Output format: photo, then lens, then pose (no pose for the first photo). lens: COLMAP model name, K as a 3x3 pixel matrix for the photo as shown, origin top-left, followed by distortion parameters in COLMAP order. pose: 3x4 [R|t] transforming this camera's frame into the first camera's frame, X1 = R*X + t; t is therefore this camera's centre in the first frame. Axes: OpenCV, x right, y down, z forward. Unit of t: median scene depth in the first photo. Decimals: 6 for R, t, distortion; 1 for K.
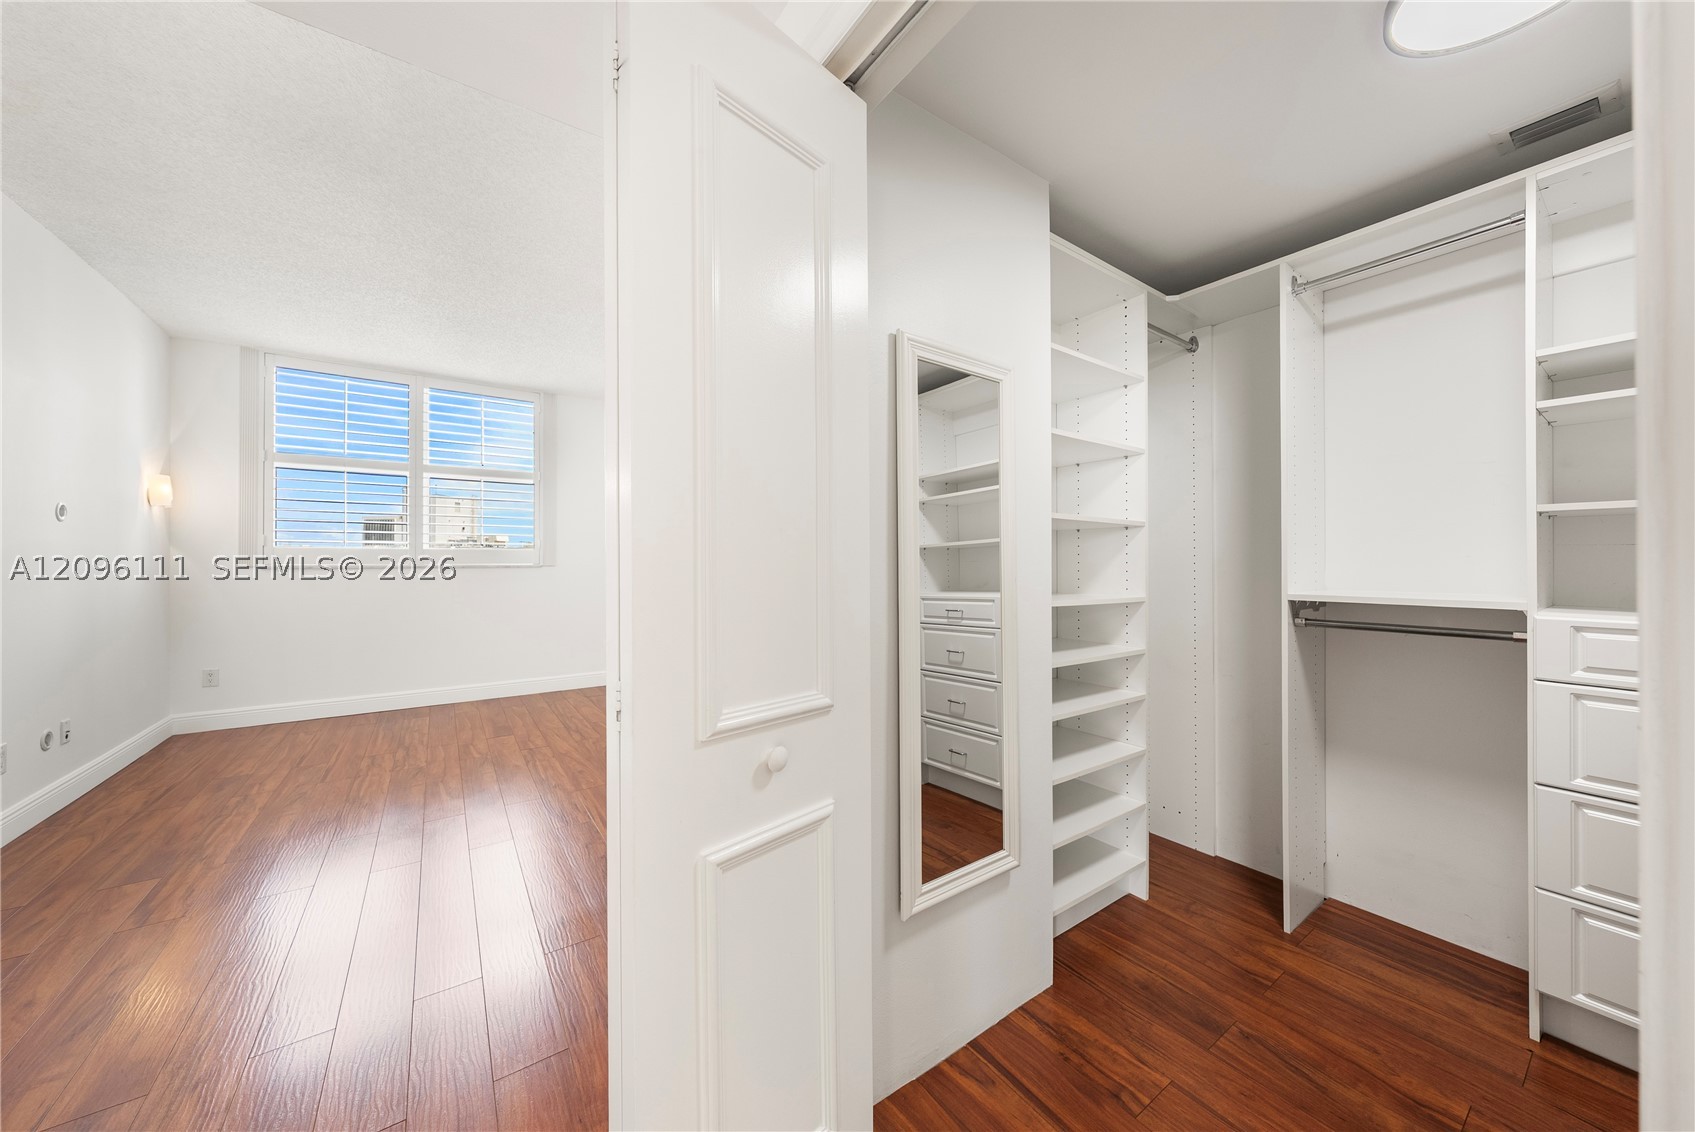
lens RADIAL K [[572.9, 0, 837.5], [0, 572.9, 562.5], [0, 0, 1]] dist [-0.001674, -0.000099]
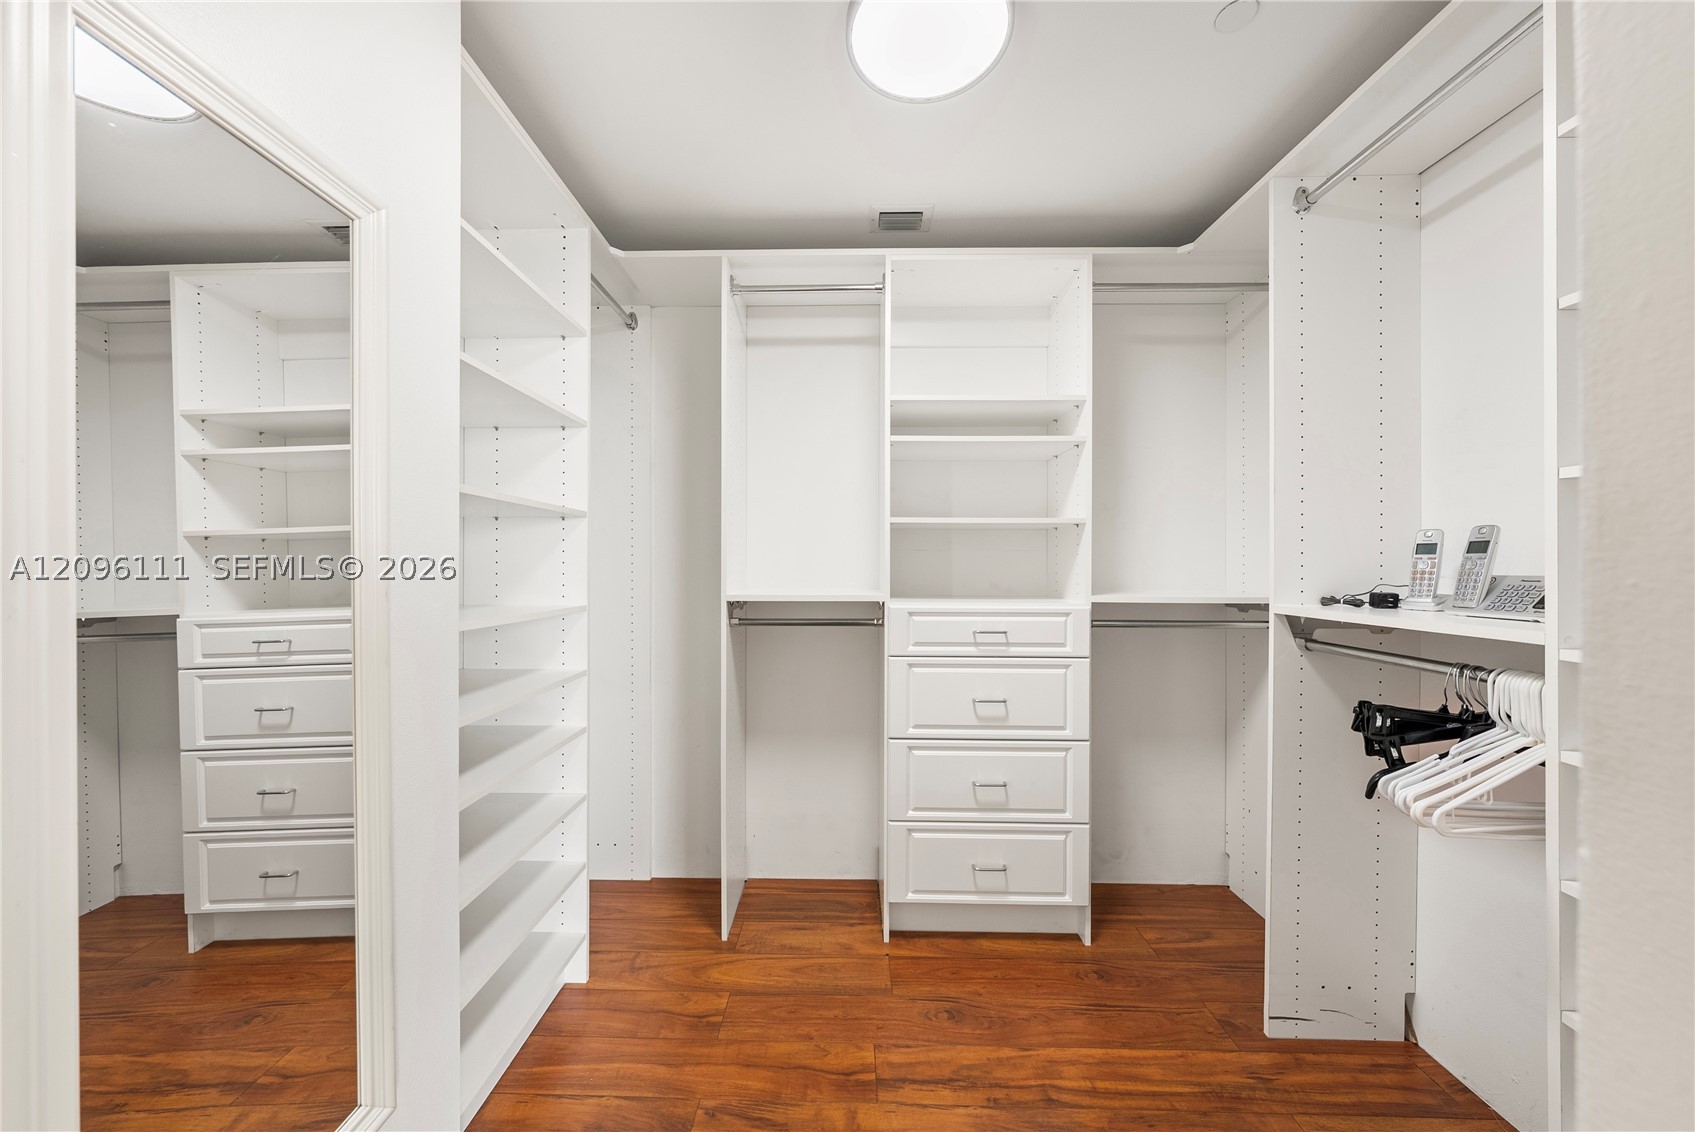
lens RADIAL K [[589.5, 0, 847.0], [0, 589.5, 559.9], [0, 0, 1]] dist [-0.003467, -0.000253]
pose [[0.580302, 0.006715, 0.814374, 0.083803], [-0.001932, 0.999975, -0.006868, 0.001914], [-0.814399, 0.002412, 0.580300, 0.245382]]
